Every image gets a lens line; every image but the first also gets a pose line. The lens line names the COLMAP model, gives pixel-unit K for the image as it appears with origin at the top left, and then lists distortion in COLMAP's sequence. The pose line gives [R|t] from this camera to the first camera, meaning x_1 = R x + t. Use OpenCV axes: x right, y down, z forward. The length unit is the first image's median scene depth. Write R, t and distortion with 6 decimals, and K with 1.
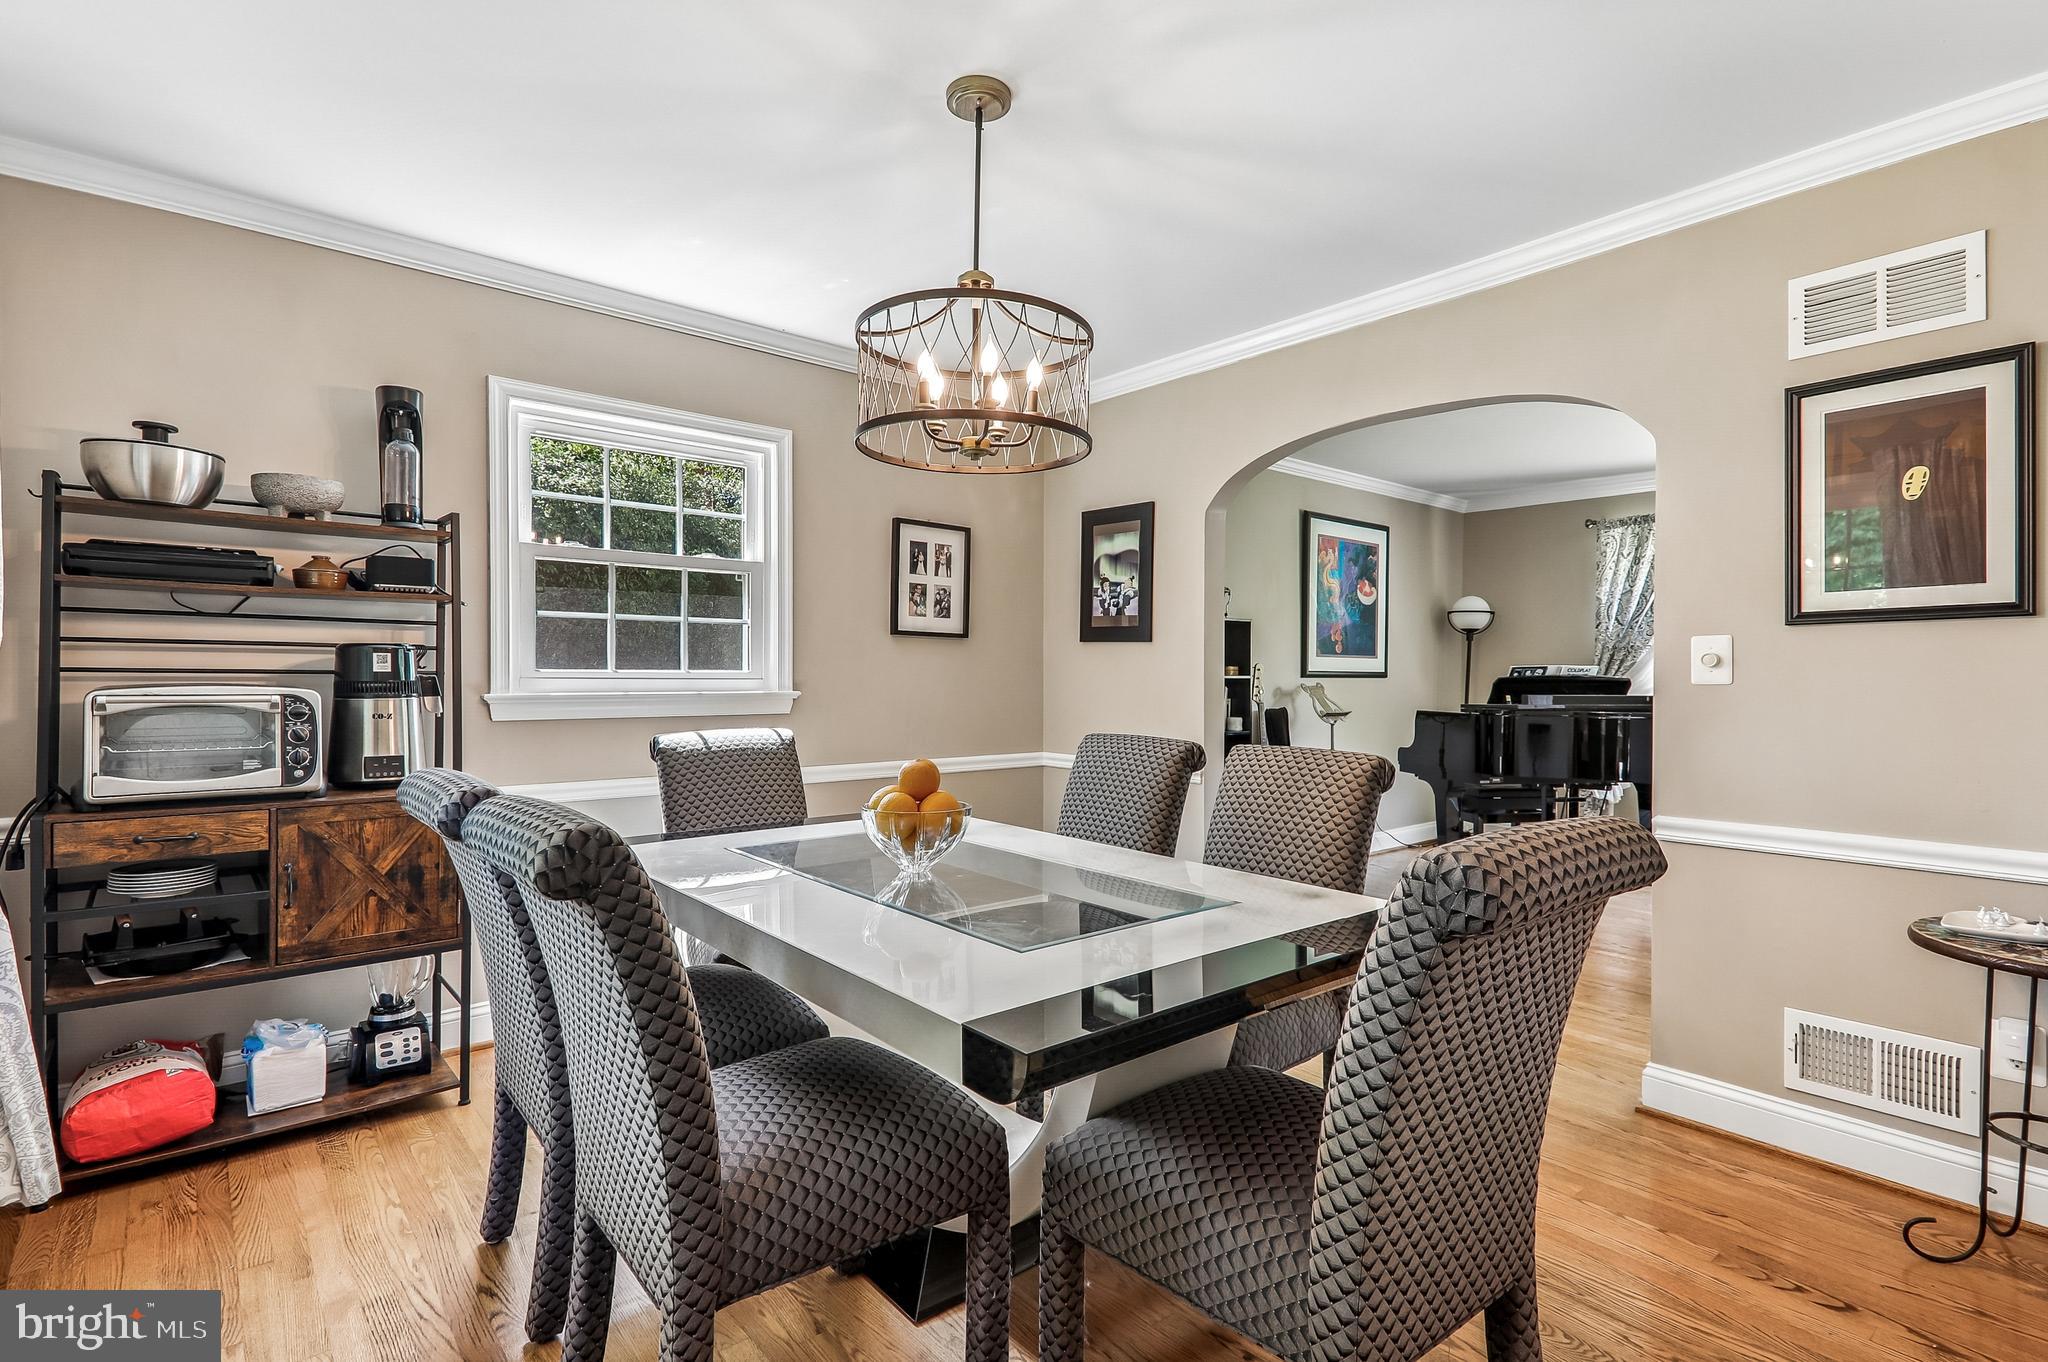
lens RADIAL K [[985.4, 0, 1031.1], [0, 985.4, 679.8], [0, 0, 1]] dist [0.029268, -0.006524]
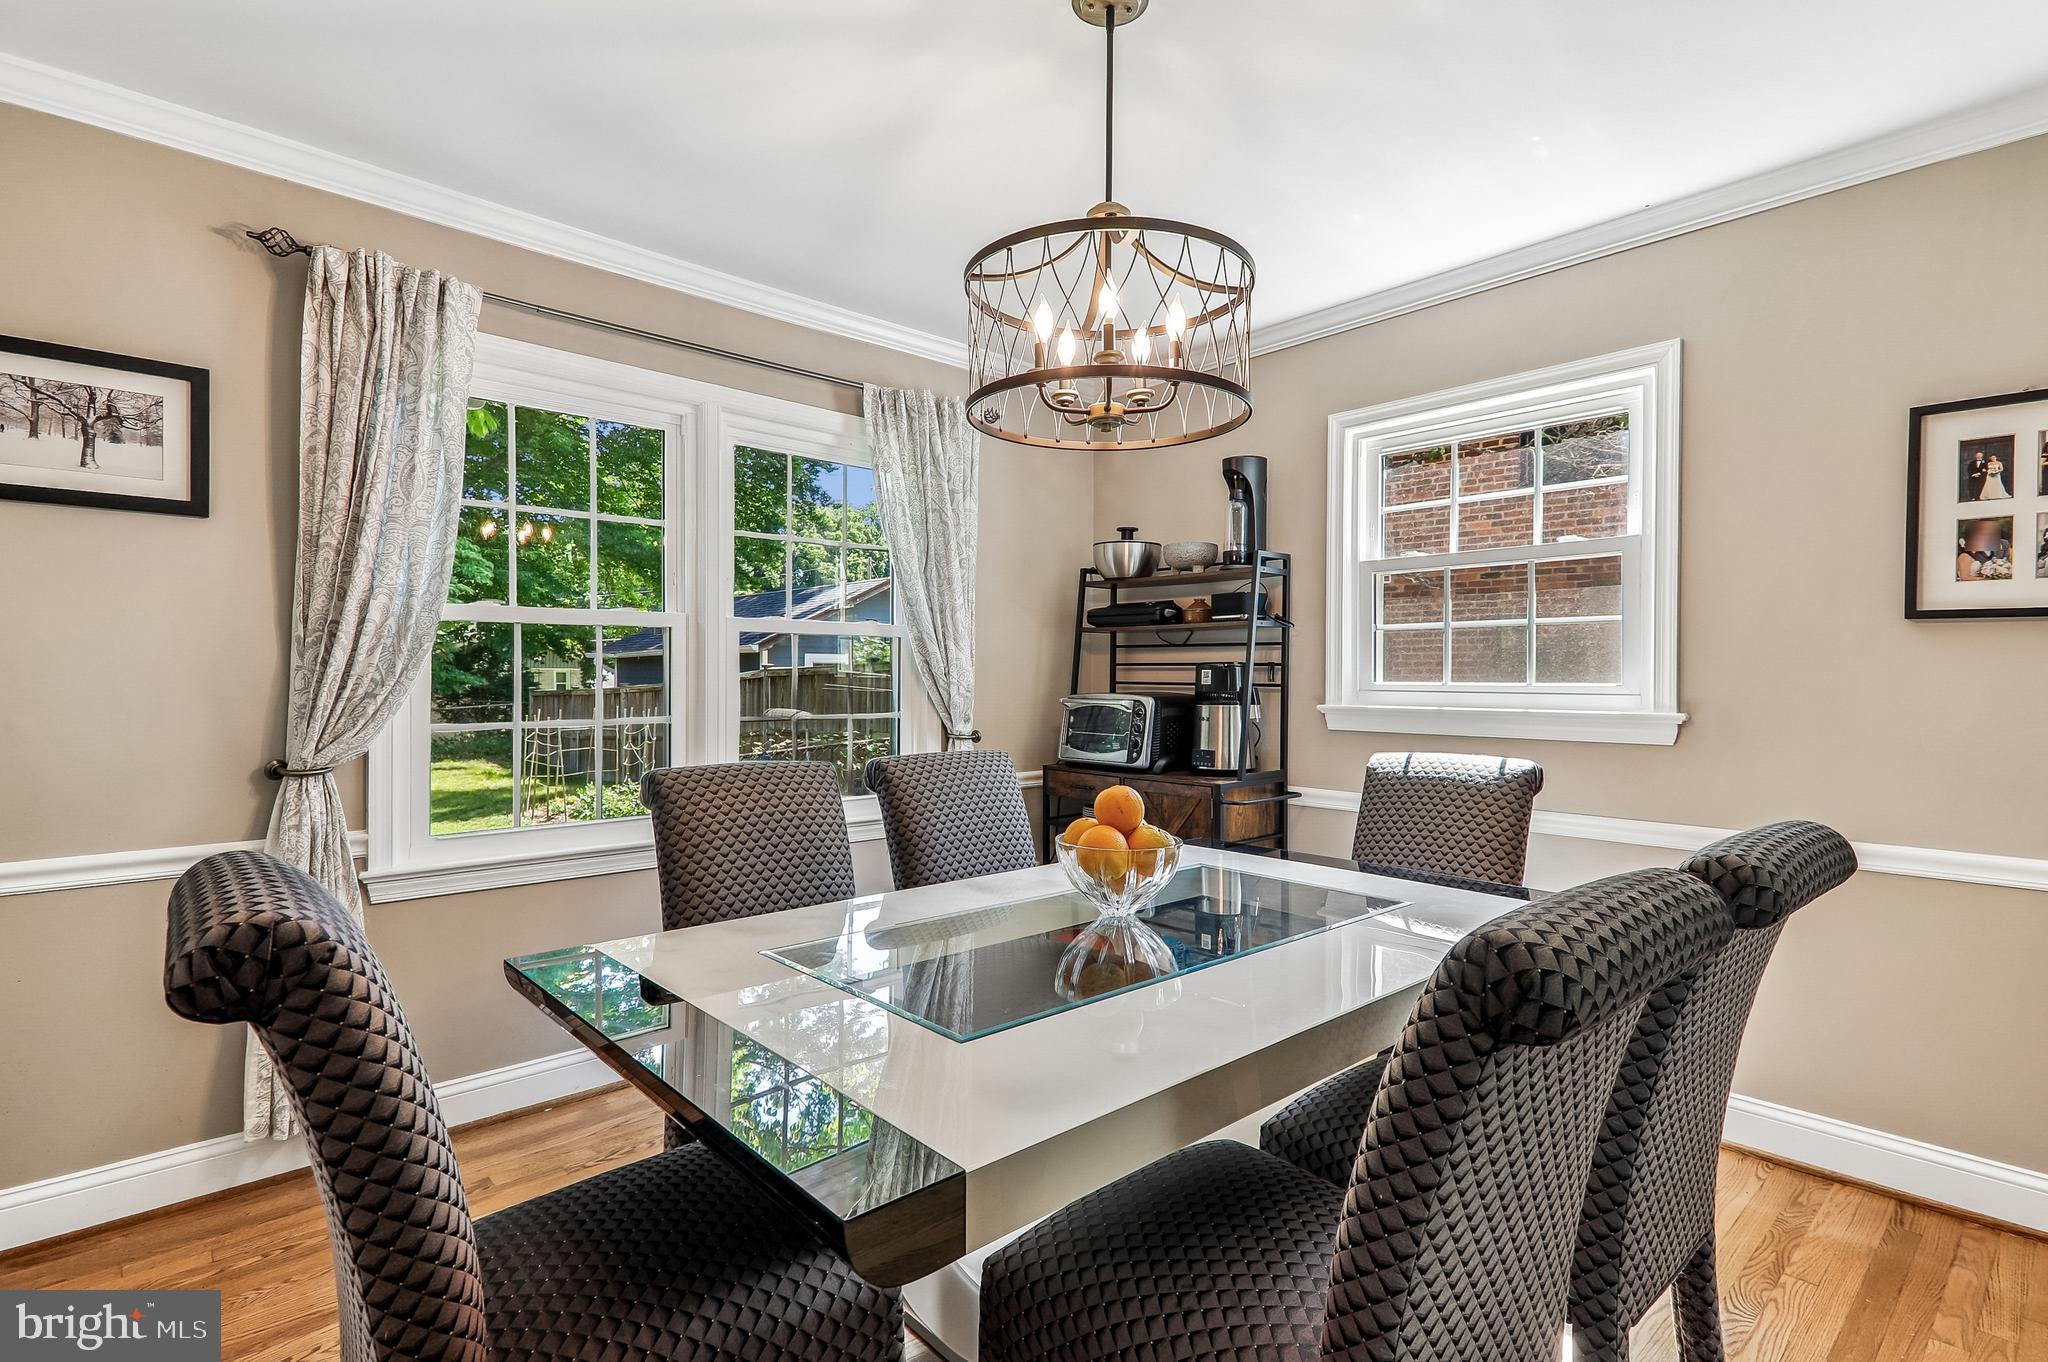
lens RADIAL K [[985.4, 0, 1027.6], [0, 985.4, 680.2], [0, 0, 1]] dist [0.029268, -0.006524]
pose [[0.041106, 0.004682, -0.999144, 0.406462], [-0.000220, 0.999989, 0.004677, -0.013004], [0.999155, 0.000028, 0.041106, 0.467347]]
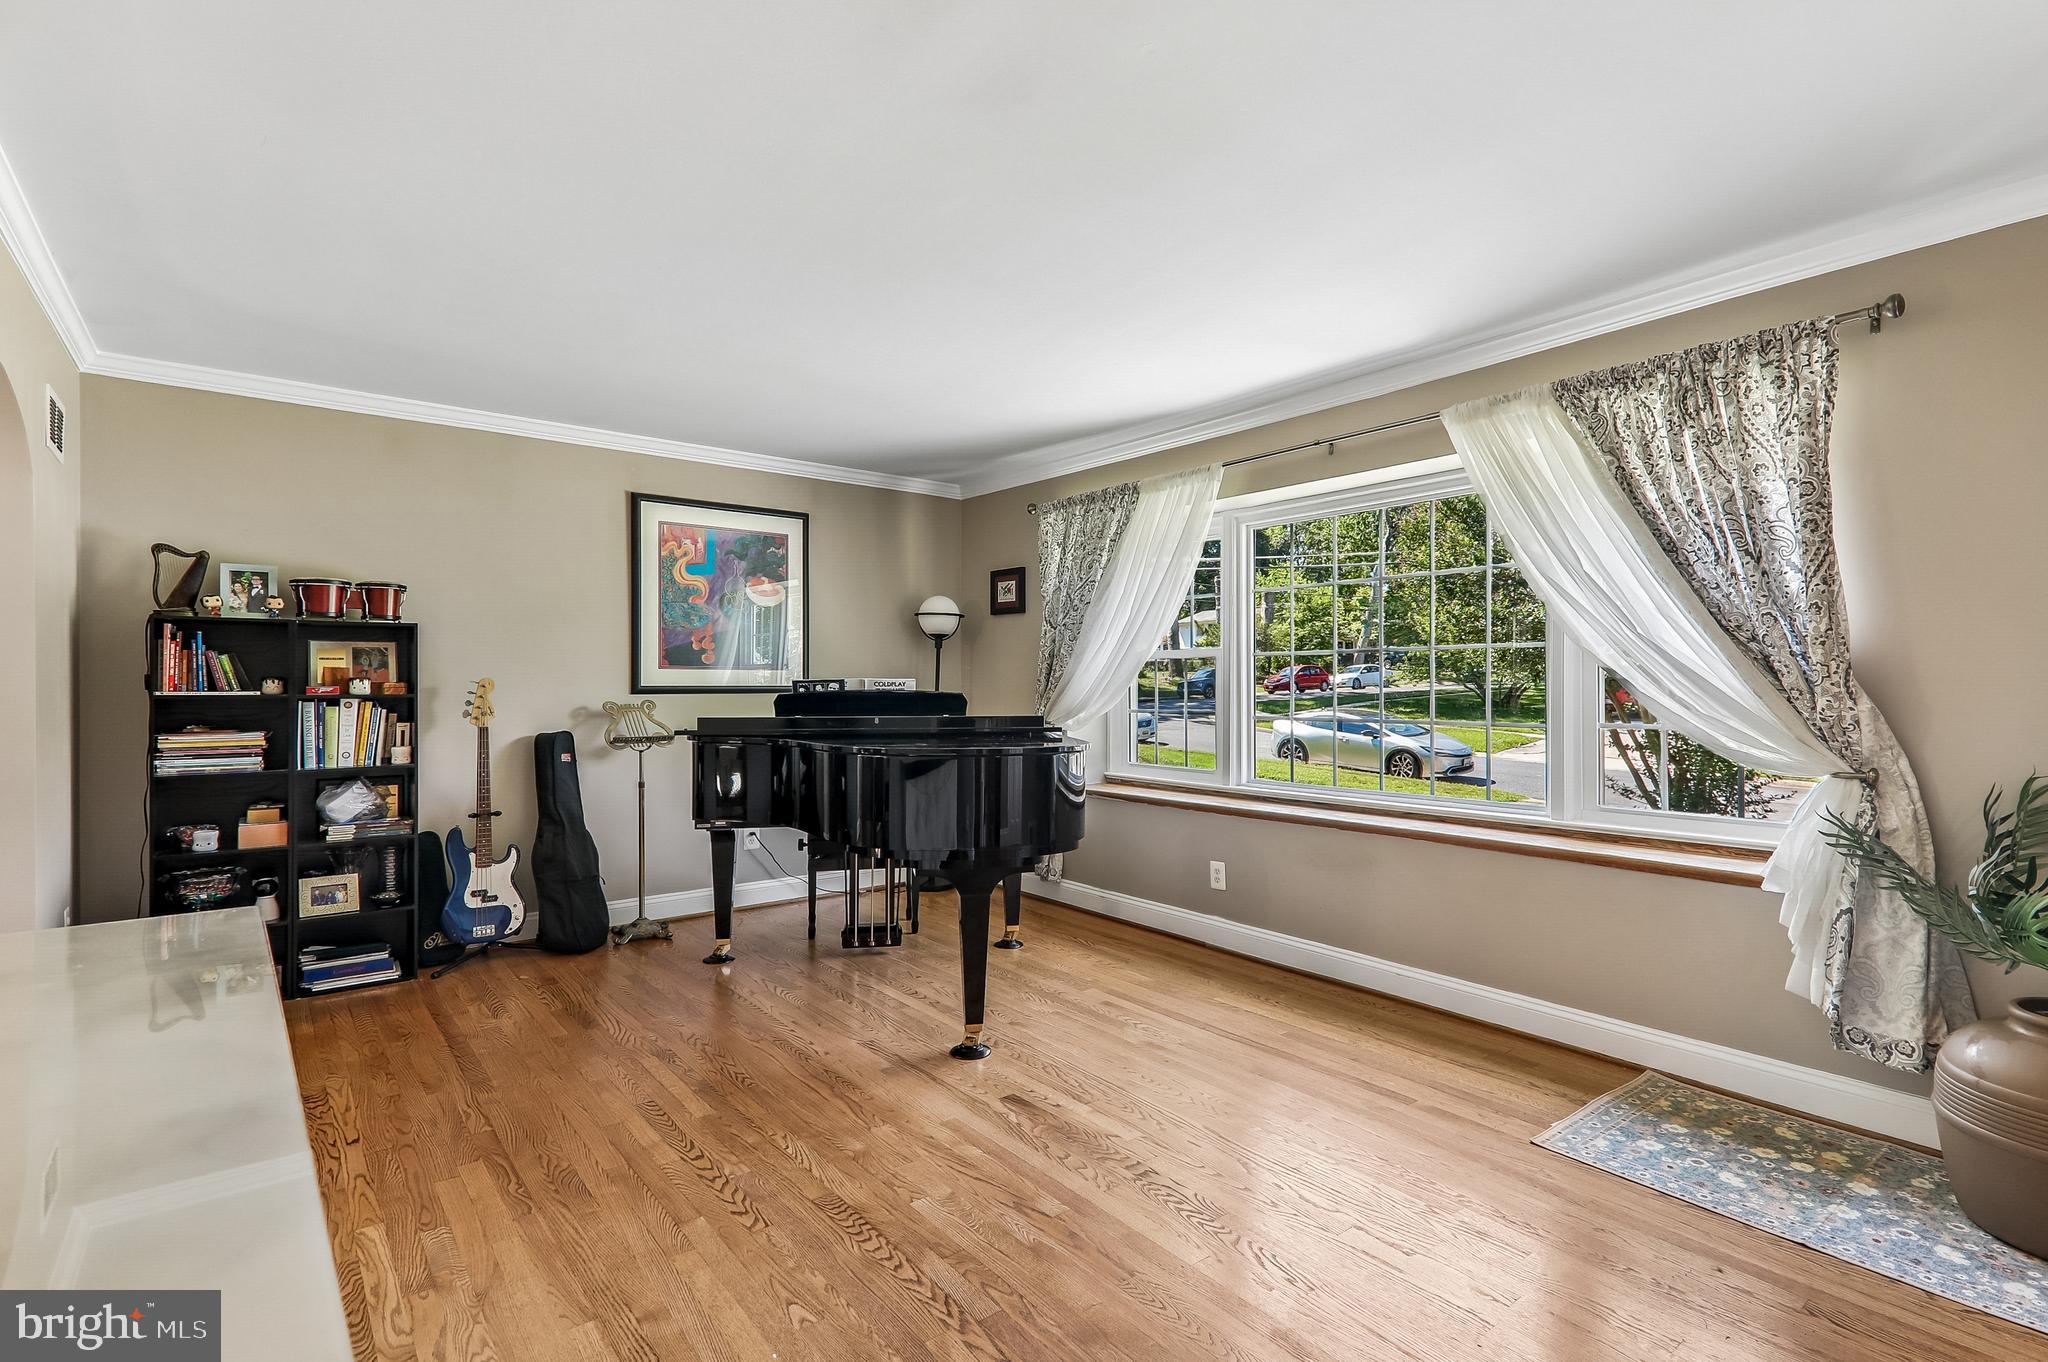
lens RADIAL K [[985.4, 0, 1031.5], [0, 985.4, 682.0], [0, 0, 1]] dist [0.029268, -0.006524]
pose [[0.999237, -0.006885, -0.038454, 0.936230], [0.006571, 0.999944, -0.008296, -0.004340], [0.038509, 0.008037, 0.999226, 0.262638]]
